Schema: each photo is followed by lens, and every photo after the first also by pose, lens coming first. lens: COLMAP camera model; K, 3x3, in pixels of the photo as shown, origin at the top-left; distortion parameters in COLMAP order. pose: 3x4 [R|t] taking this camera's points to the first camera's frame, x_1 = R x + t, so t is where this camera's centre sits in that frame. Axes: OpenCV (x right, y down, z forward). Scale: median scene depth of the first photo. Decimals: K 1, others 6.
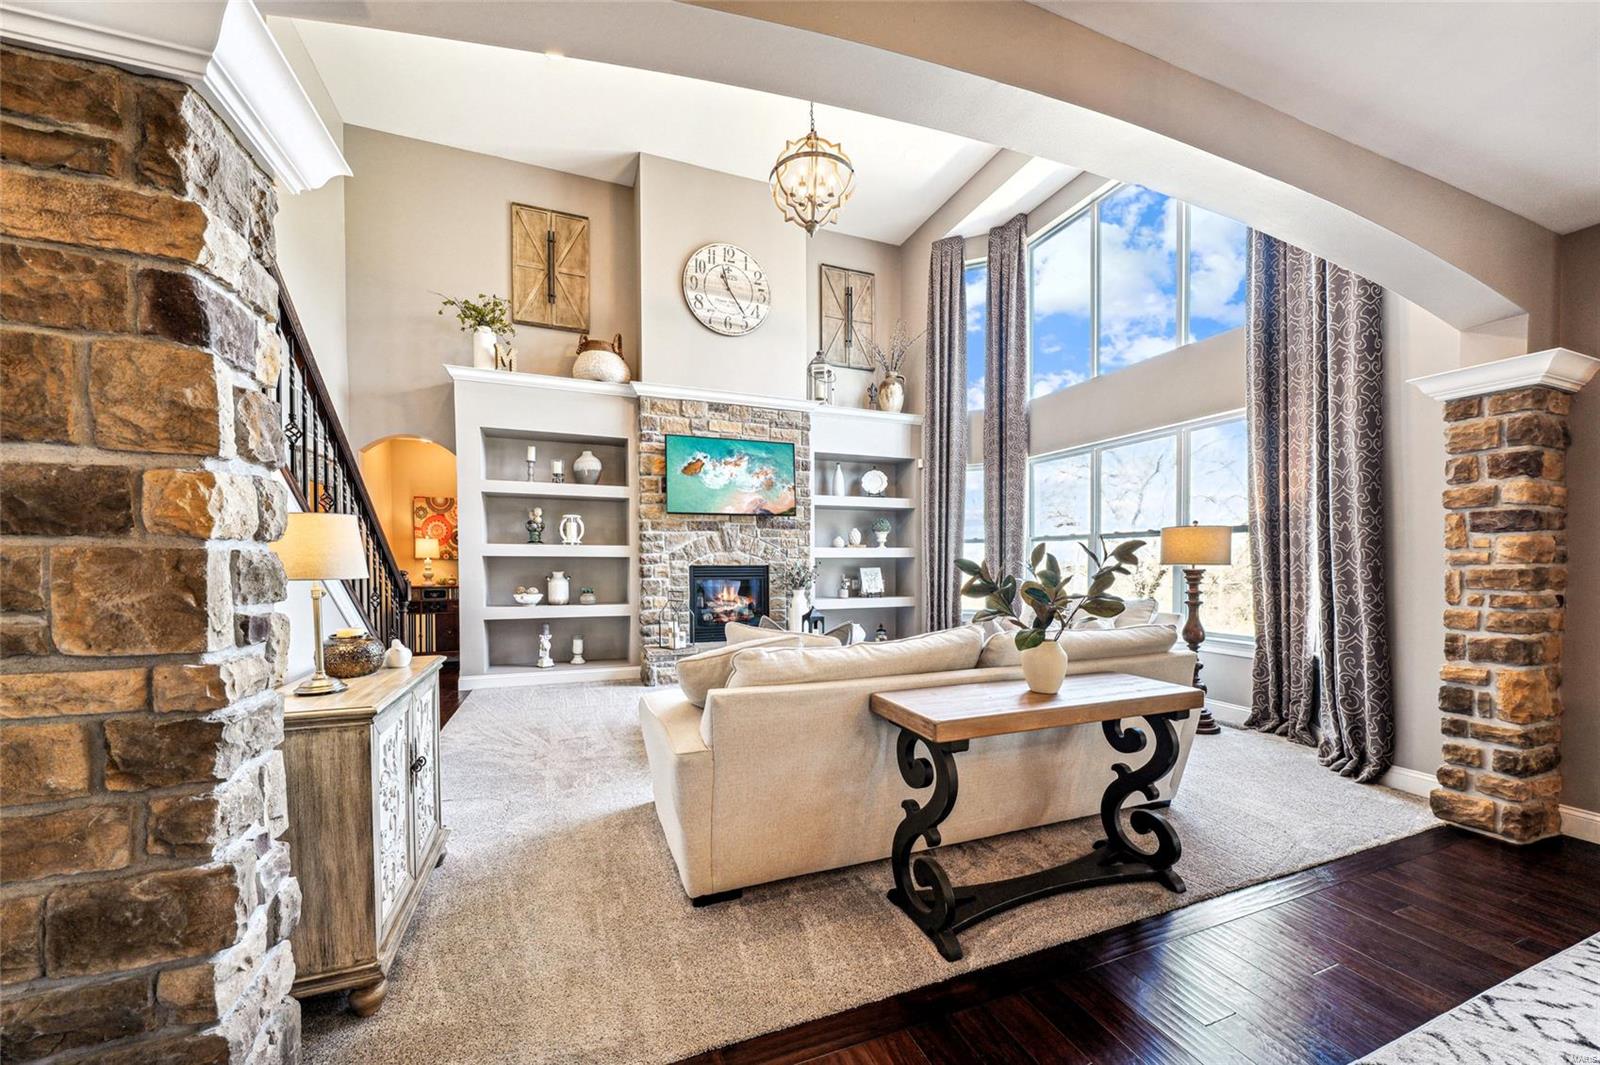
lens RADIAL K [[598.1, 0, 795.4], [0, 598.1, 578.1], [0, 0, 1]] dist [-0.002370, -0.000309]
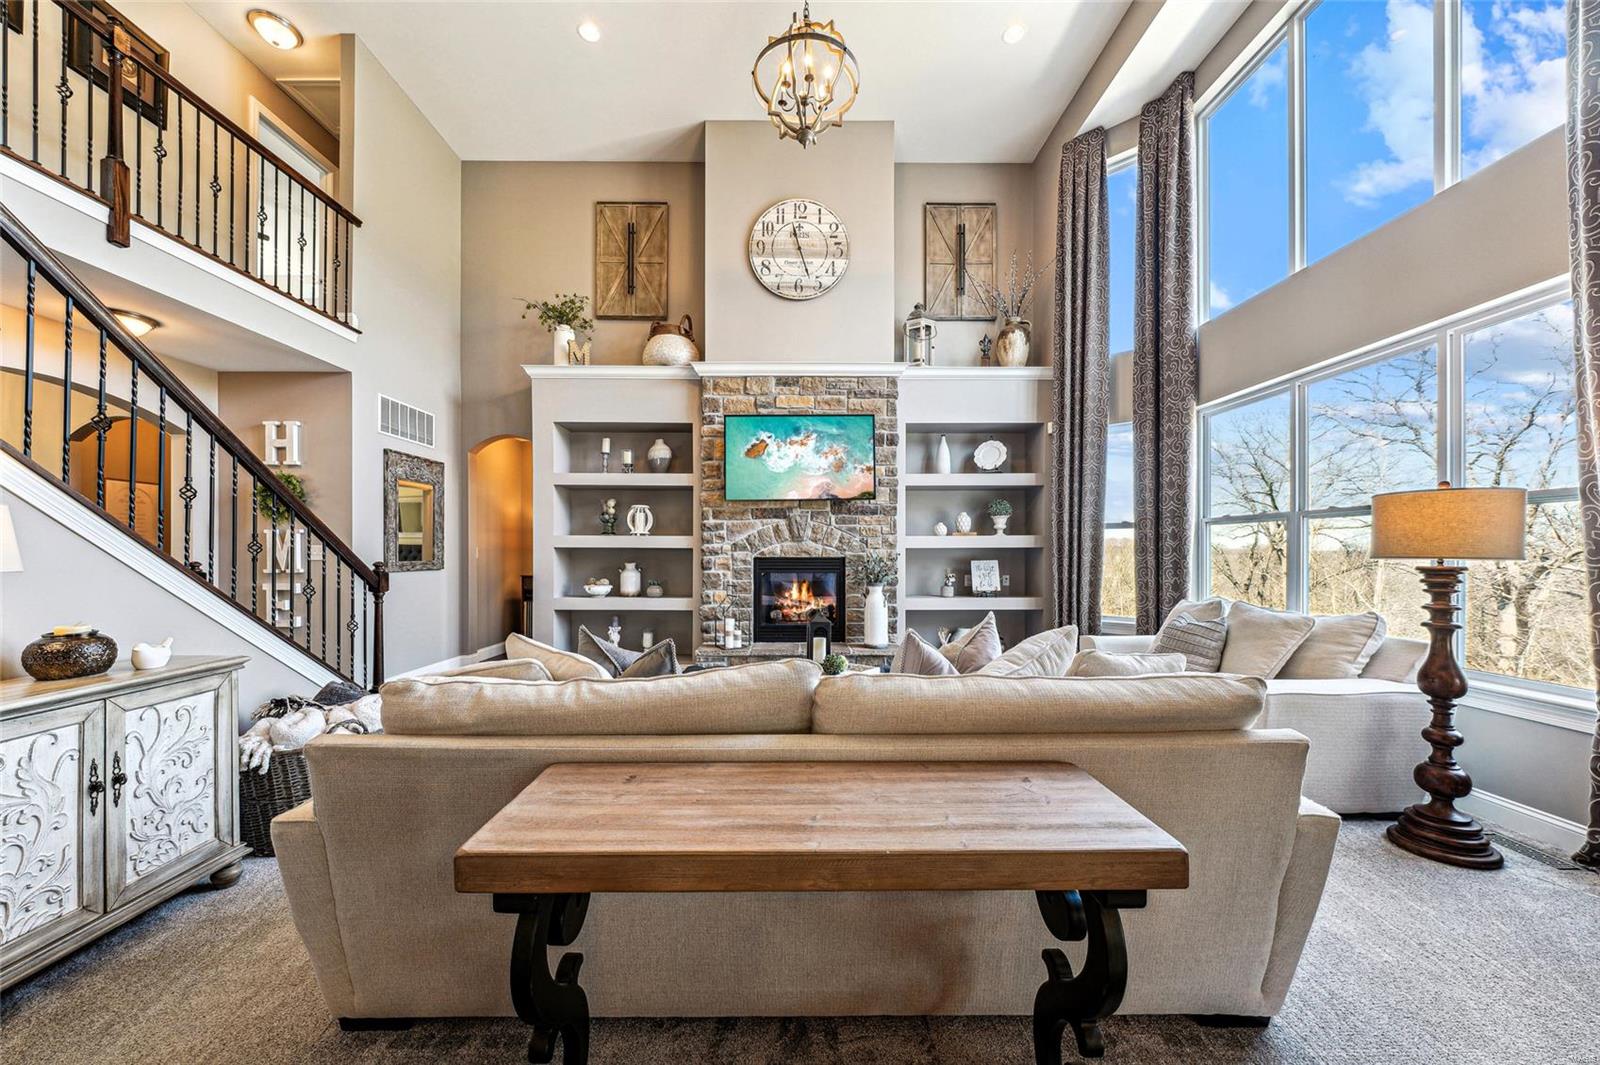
lens RADIAL K [[598.1, 0, 789.0], [0, 598.1, 558.2], [0, 0, 1]] dist [-0.002370, -0.000309]
pose [[0.933269, 0.003204, -0.359165, 0.196023], [-0.009876, 0.999811, -0.016742, -0.004711], [0.359043, 0.019171, 0.933124, 0.168303]]
